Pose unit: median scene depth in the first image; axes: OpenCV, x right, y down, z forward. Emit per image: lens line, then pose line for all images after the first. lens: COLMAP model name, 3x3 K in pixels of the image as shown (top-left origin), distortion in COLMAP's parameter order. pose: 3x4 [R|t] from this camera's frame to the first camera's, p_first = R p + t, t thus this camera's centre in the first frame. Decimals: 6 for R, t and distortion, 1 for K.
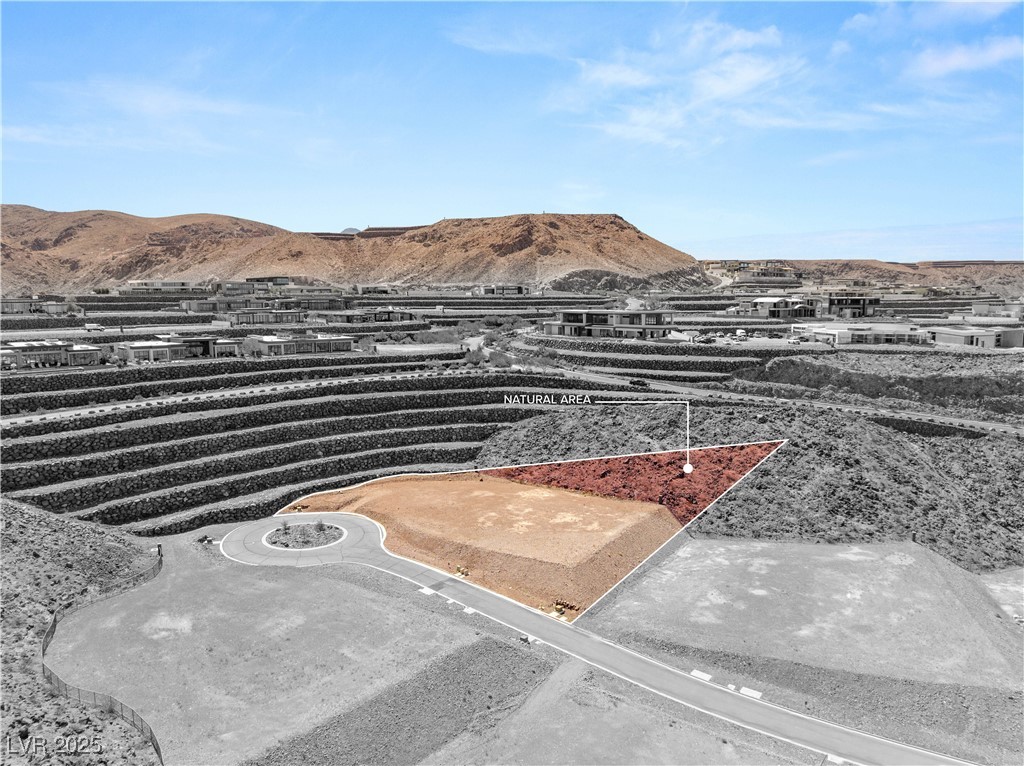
lens RADIAL K [[724.1, 0, 512.0], [0, 724.1, 383.0], [0, 0, 1]] dist [-0.041607, -0.001406]
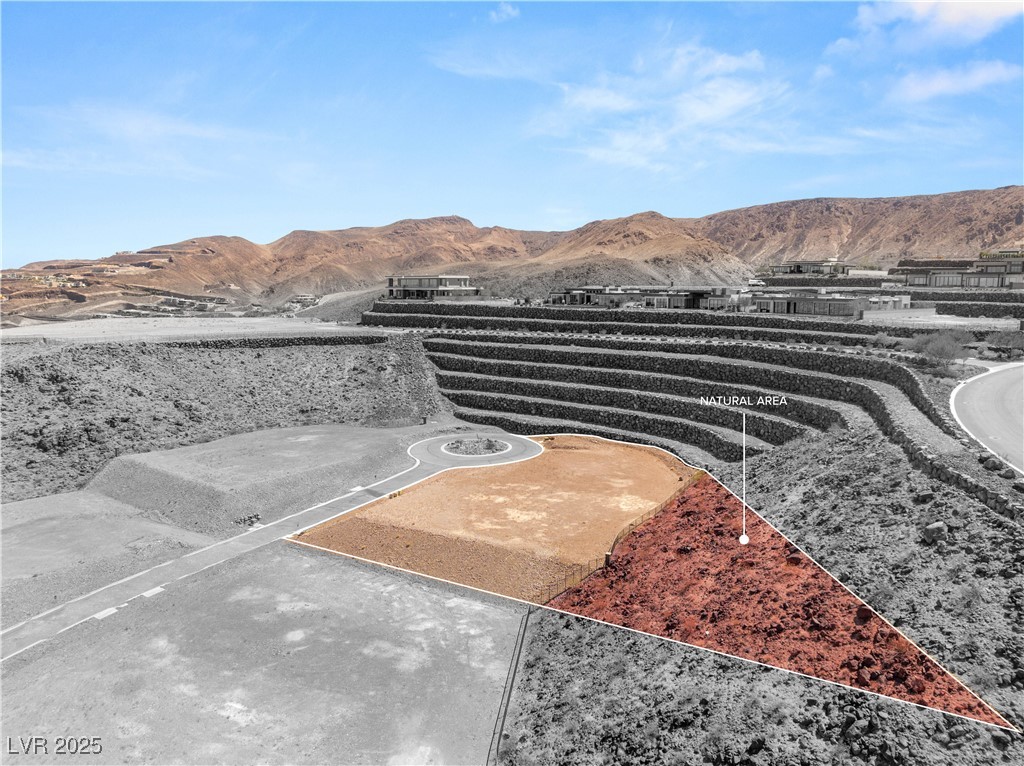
lens RADIAL K [[724.1, 0, 512.0], [0, 724.1, 383.0], [0, 0, 1]] dist [-0.041607, -0.001406]
pose [[0.038067, 0.143653, -0.988896, 0.627881], [-0.117906, 0.983346, 0.138308, -0.043945], [0.992295, 0.111332, 0.054370, 0.714467]]
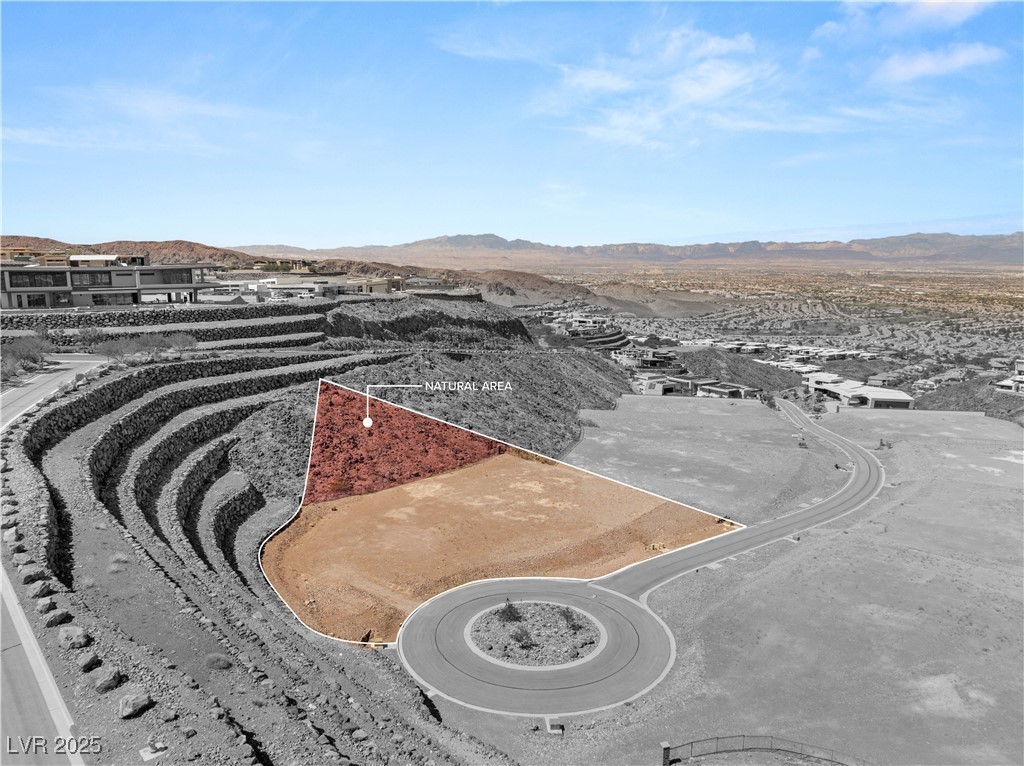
lens RADIAL K [[724.1, 0, 512.0], [0, 724.1, 383.0], [0, 0, 1]] dist [-0.041607, -0.001406]
pose [[0.163867, -0.155039, 0.974223, -0.601818], [0.115947, 0.983754, 0.137053, -0.050003], [-0.979645, 0.090500, 0.179182, 0.652157]]
